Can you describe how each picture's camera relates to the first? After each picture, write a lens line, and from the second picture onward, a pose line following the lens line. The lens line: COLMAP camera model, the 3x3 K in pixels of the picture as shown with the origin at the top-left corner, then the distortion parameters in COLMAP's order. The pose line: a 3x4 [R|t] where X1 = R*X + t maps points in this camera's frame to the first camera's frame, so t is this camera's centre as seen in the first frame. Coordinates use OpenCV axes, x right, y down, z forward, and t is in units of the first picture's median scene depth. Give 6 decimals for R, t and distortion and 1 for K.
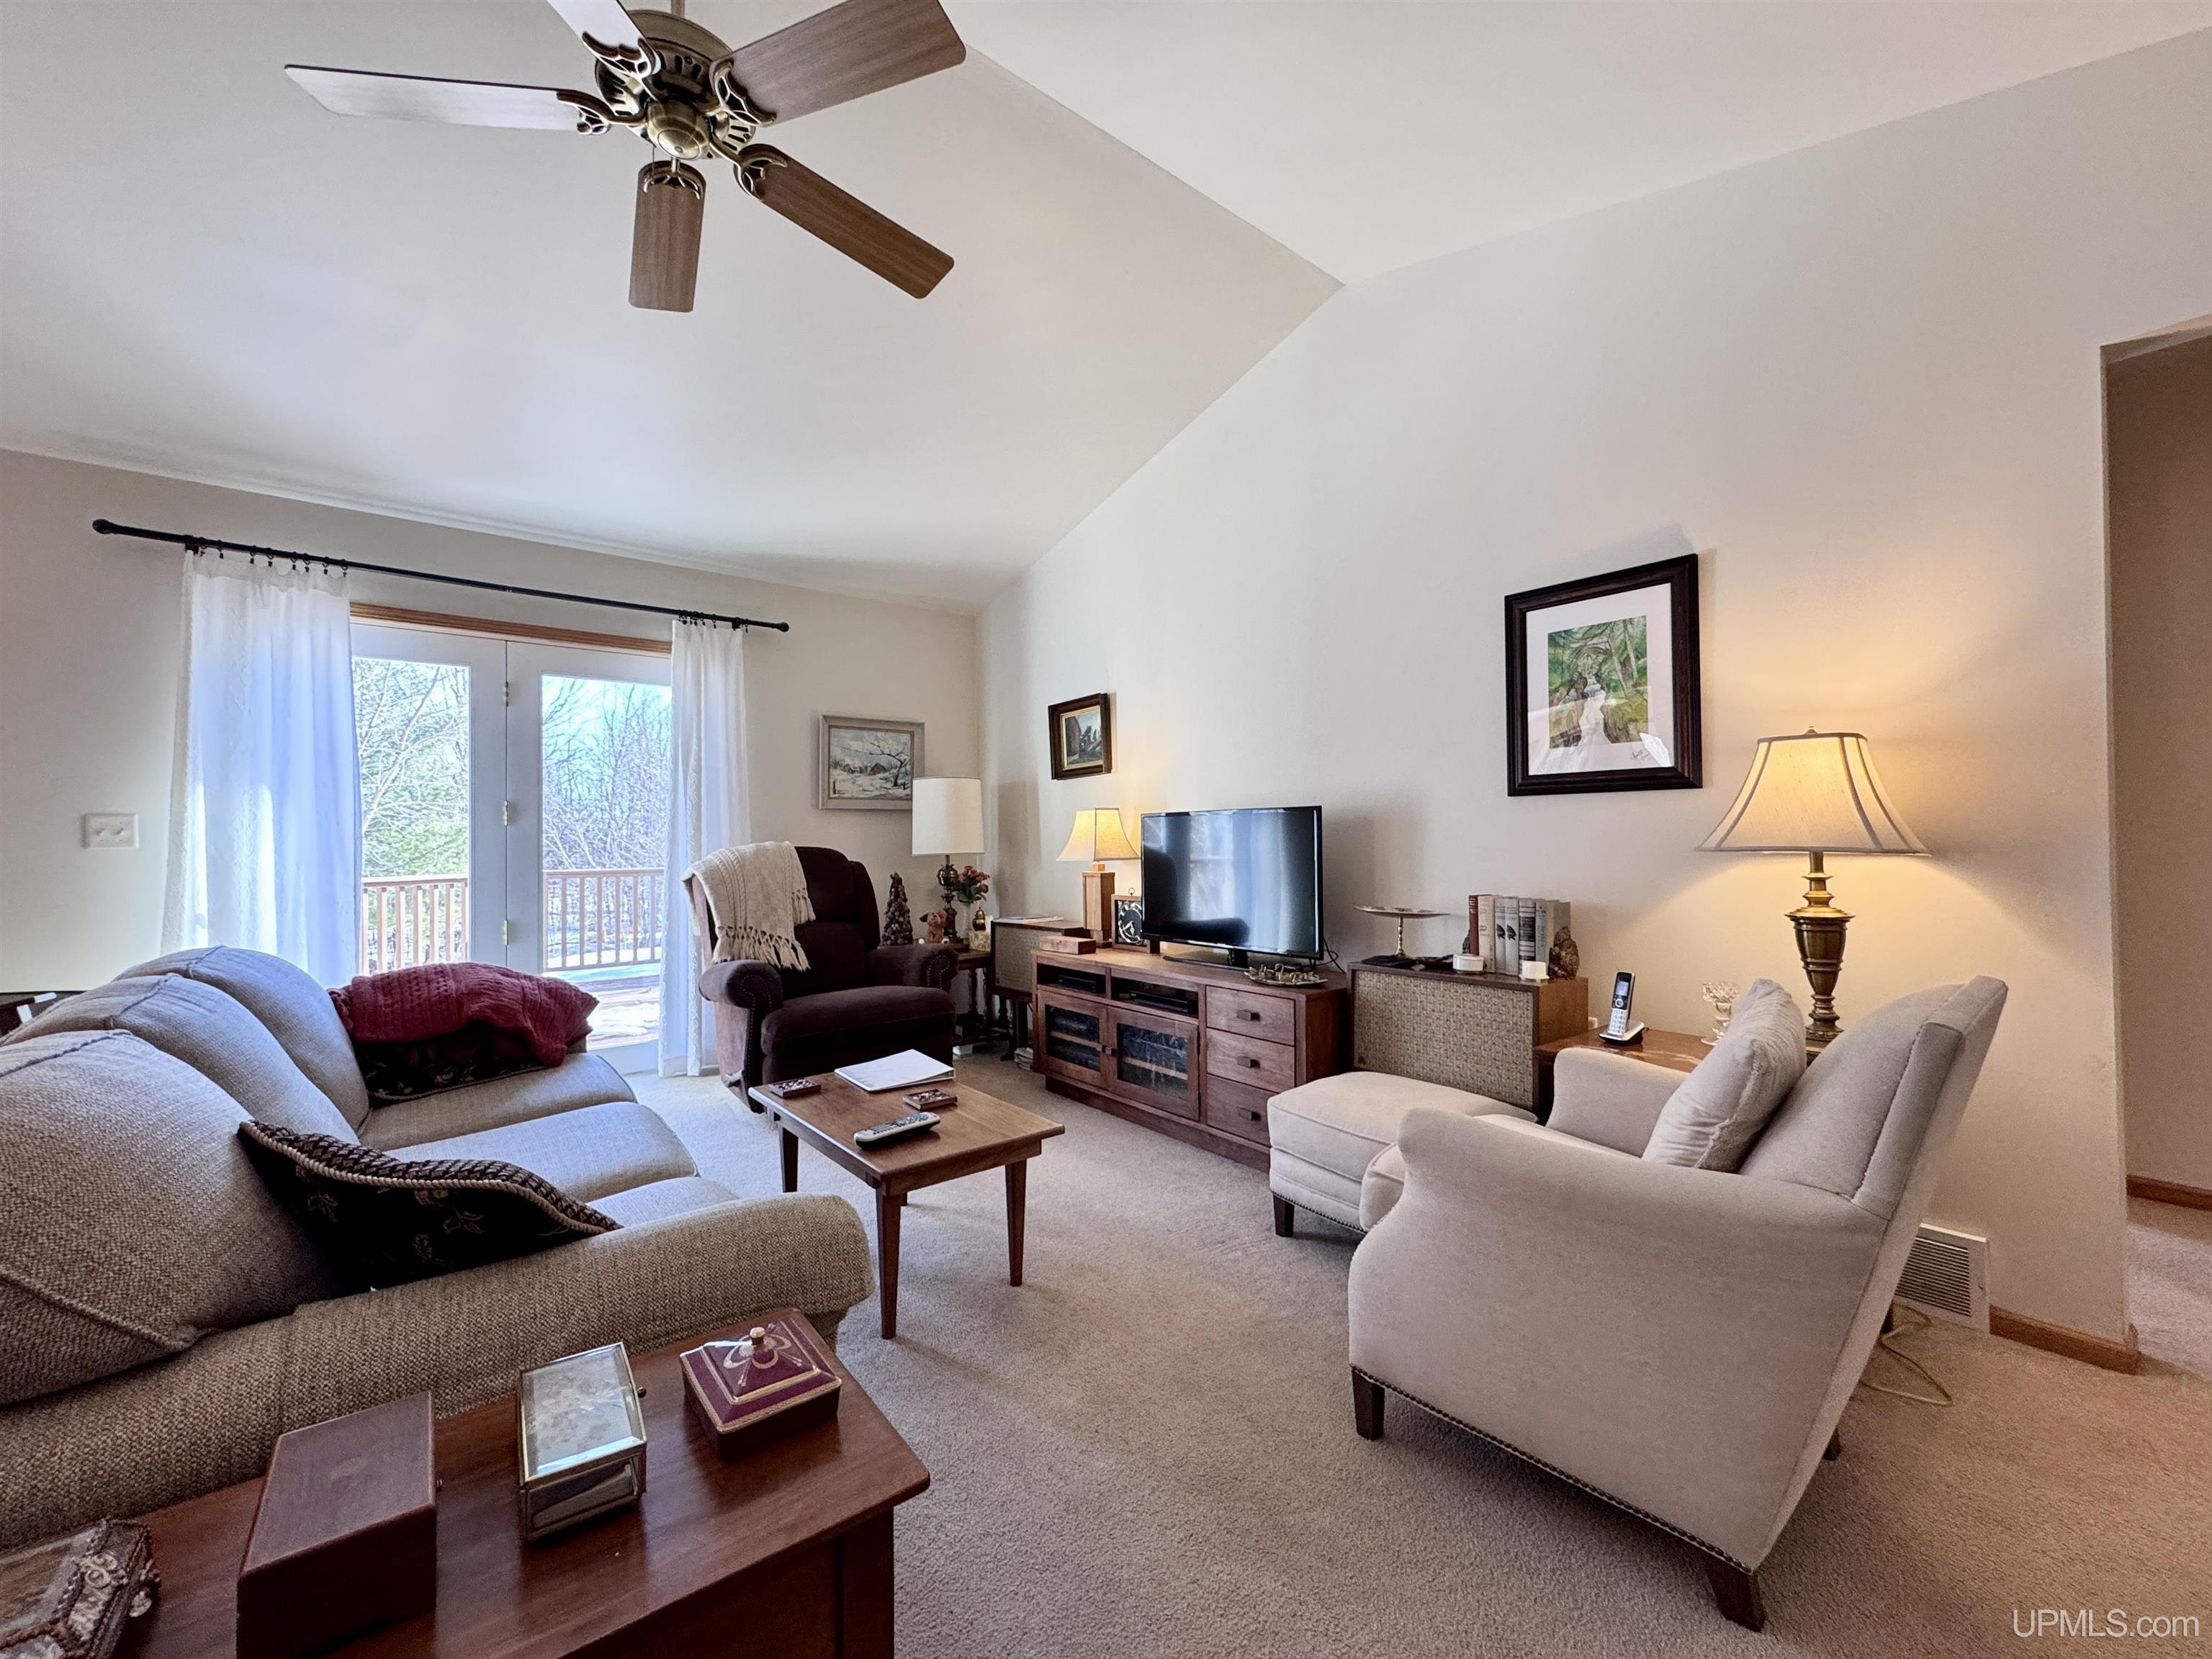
lens RADIAL K [[896.3, 0, 1096.5], [0, 896.3, 826.5], [0, 0, 1]] dist [0.001668, -0.000033]
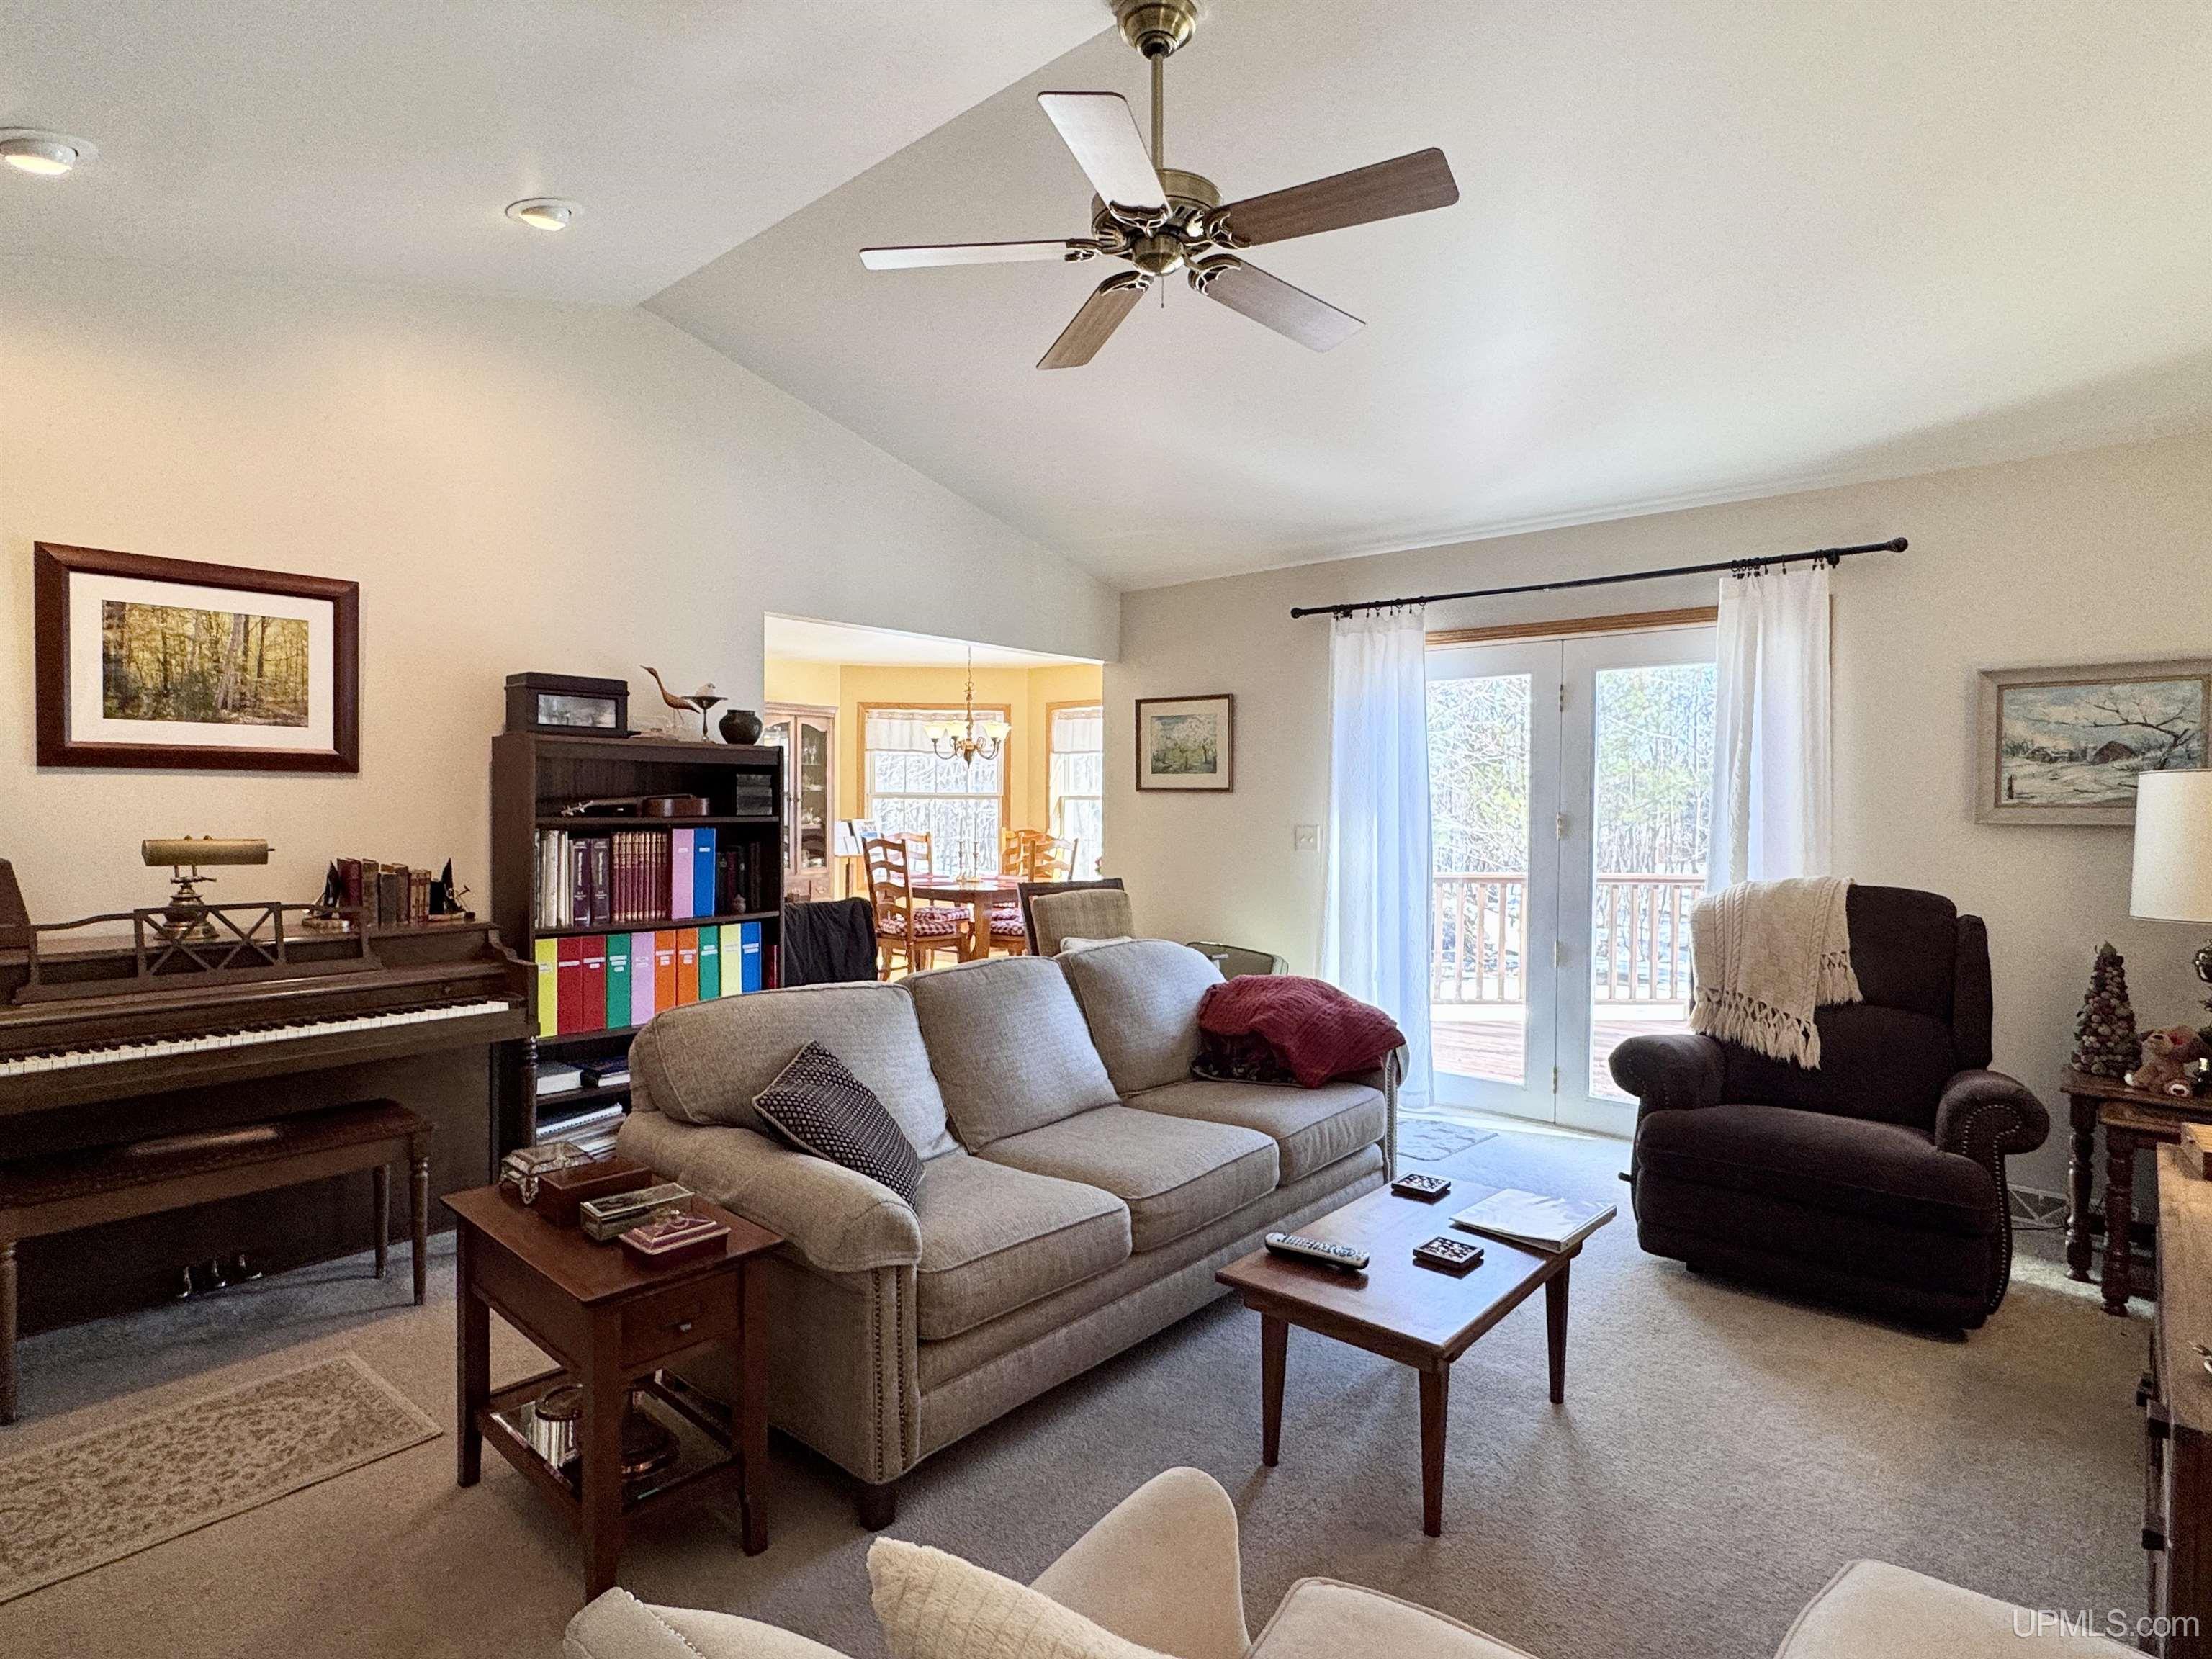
lens RADIAL K [[1176.2, 0, 1105.2], [0, 1176.2, 810.8], [0, 0, 1]] dist [-0.000820, 0.000150]
pose [[0.162107, 0.019715, -0.986576, 0.436709], [0.008241, 0.999738, 0.021332, -0.057288], [0.986739, -0.011588, 0.161902, 0.316212]]
